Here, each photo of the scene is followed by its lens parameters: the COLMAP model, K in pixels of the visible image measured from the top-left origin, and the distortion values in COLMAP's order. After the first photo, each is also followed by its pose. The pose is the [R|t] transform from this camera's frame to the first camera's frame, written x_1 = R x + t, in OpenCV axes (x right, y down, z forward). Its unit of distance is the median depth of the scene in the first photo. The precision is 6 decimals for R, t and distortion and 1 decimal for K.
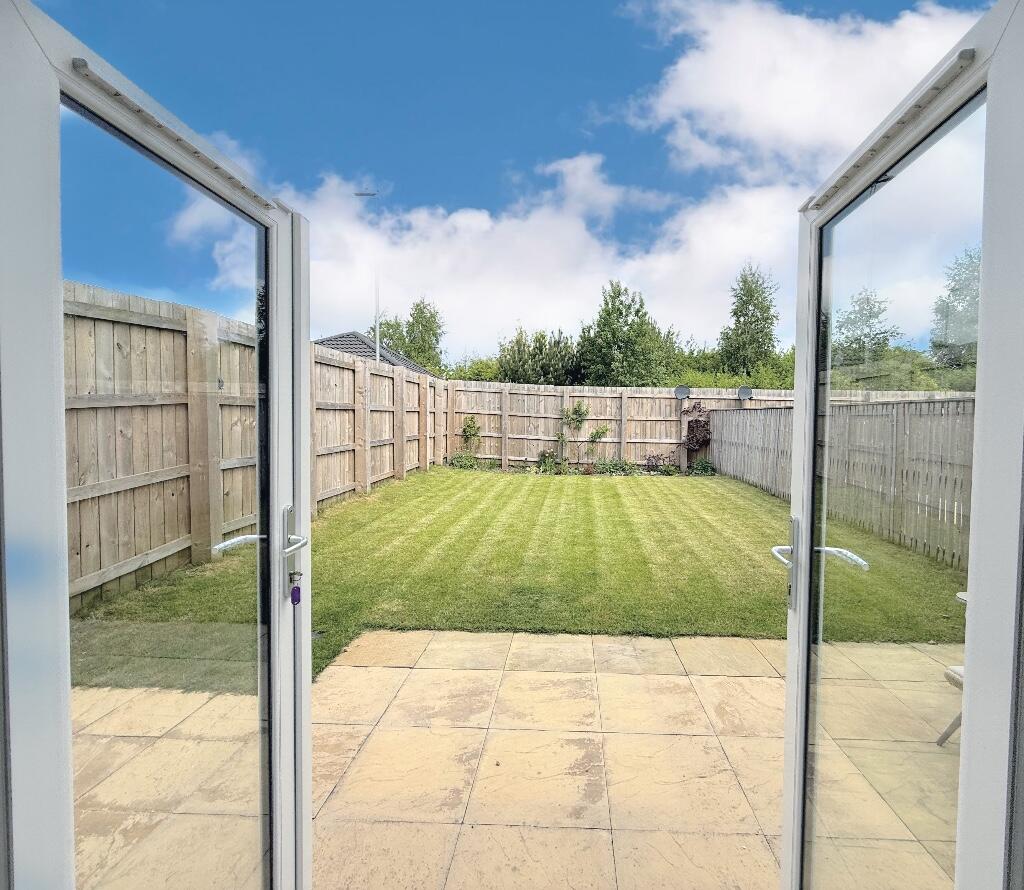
lens RADIAL K [[473.3, 0, 555.8], [0, 473.3, 442.0], [0, 0, 1]] dist [0.001375, 0.000233]
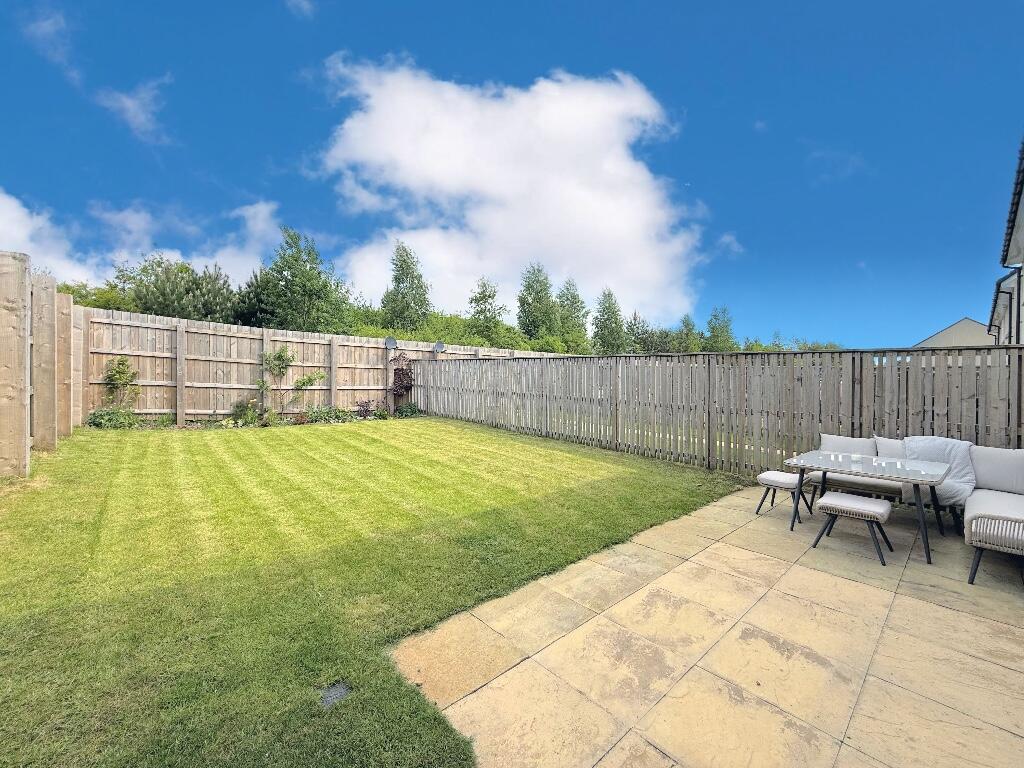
lens RADIAL K [[409.0, 0, 509.5], [0, 409.0, 384.1], [0, 0, 1]] dist [-0.000279, 0.000085]
pose [[0.729136, -0.010265, 0.684292, -0.179042], [0.021795, 0.999729, -0.008227, 0.004598], [-0.684022, 0.020912, 0.729162, 0.114357]]
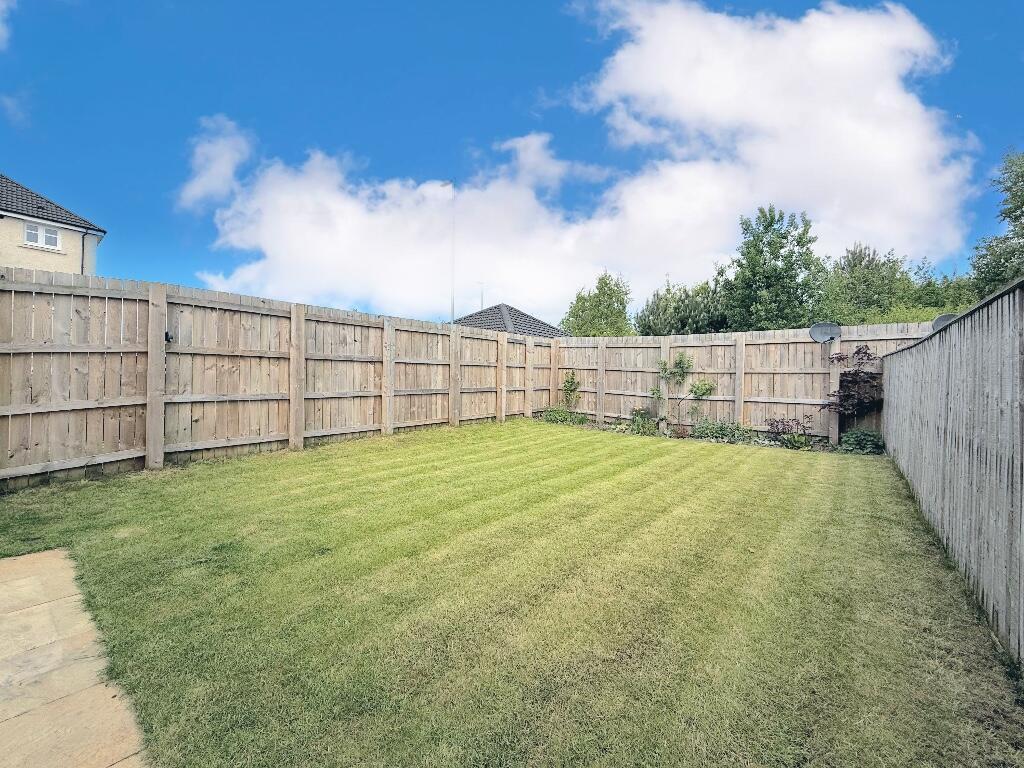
lens RADIAL K [[407.4, 0, 512.0], [0, 407.4, 384.0], [0, 0, 1]] dist [-0.001710, 0.000044]
pose [[0.797747, 0.003342, -0.602983, 0.257325], [-0.030059, 0.998962, -0.034230, 0.007052], [0.602242, 0.045432, 0.797020, 0.227581]]
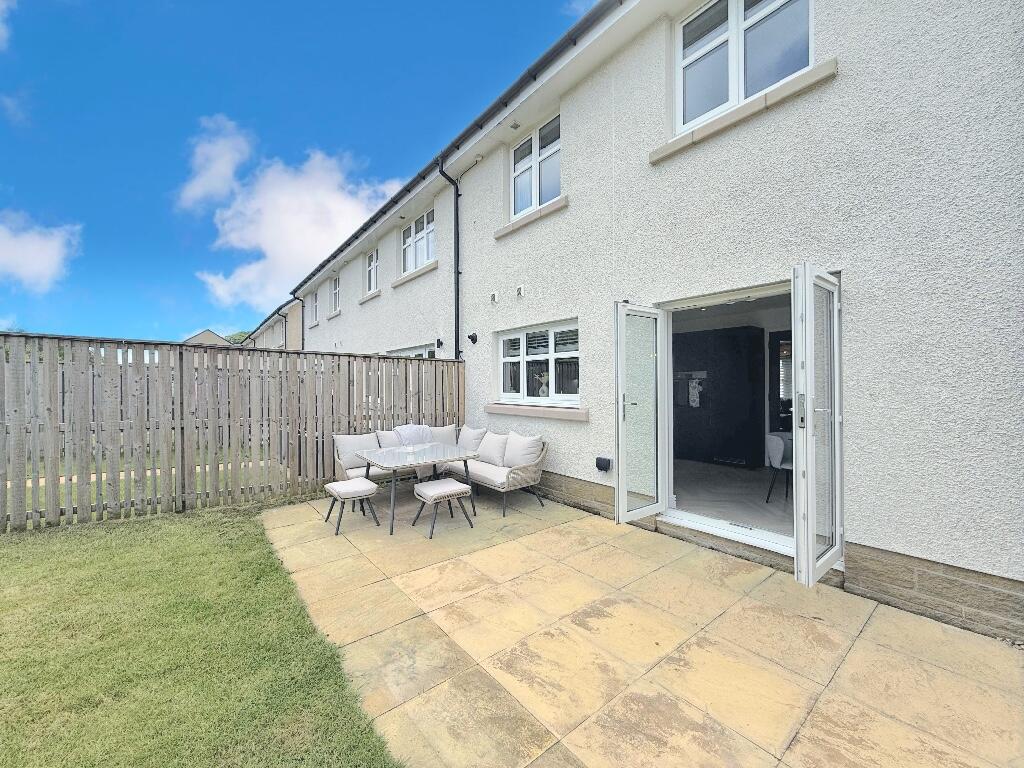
lens RADIAL K [[407.4, 0, 512.0], [0, 407.4, 384.0], [0, 0, 1]] dist [-0.001710, 0.000044]
pose [[-0.648309, -0.008070, 0.761334, -0.105842], [0.022662, 0.999296, 0.029890, -0.001229], [-0.761040, 0.036631, -0.647670, 0.307922]]
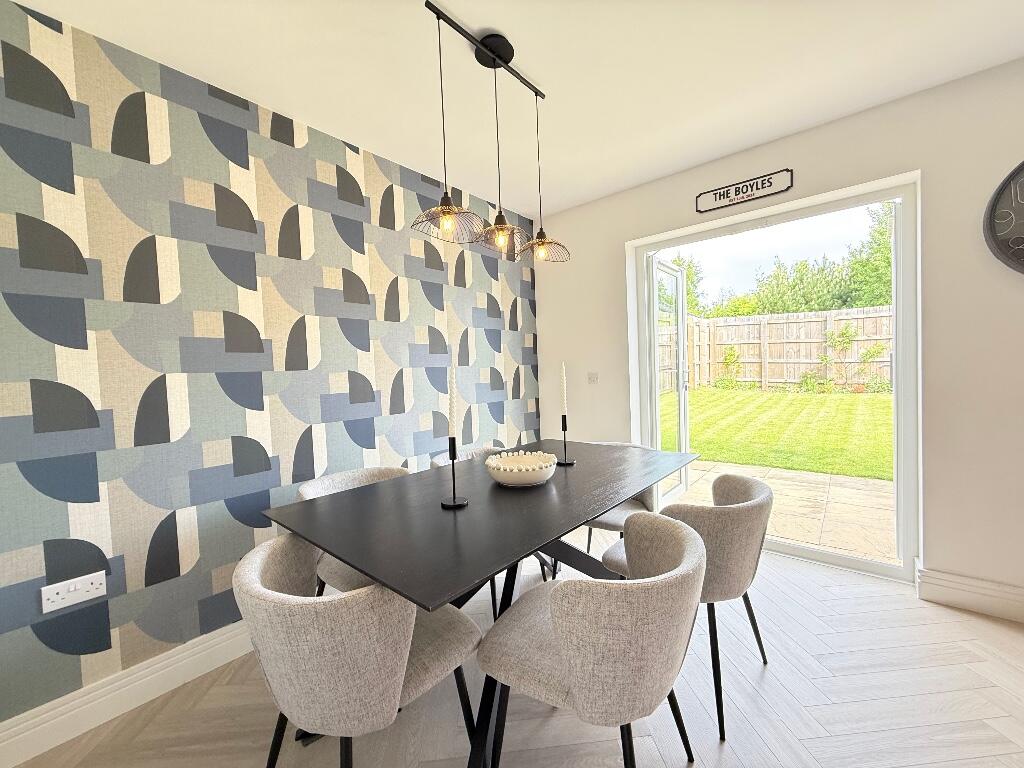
lens RADIAL K [[409.0, 0, 509.5], [0, 409.0, 384.1], [0, 0, 1]] dist [-0.000279, 0.000085]
pose [[0.785471, -0.021547, -0.618523, 0.021909], [0.030494, 0.999527, 0.003905, 0.021017], [0.618147, -0.021929, 0.785757, -0.177403]]
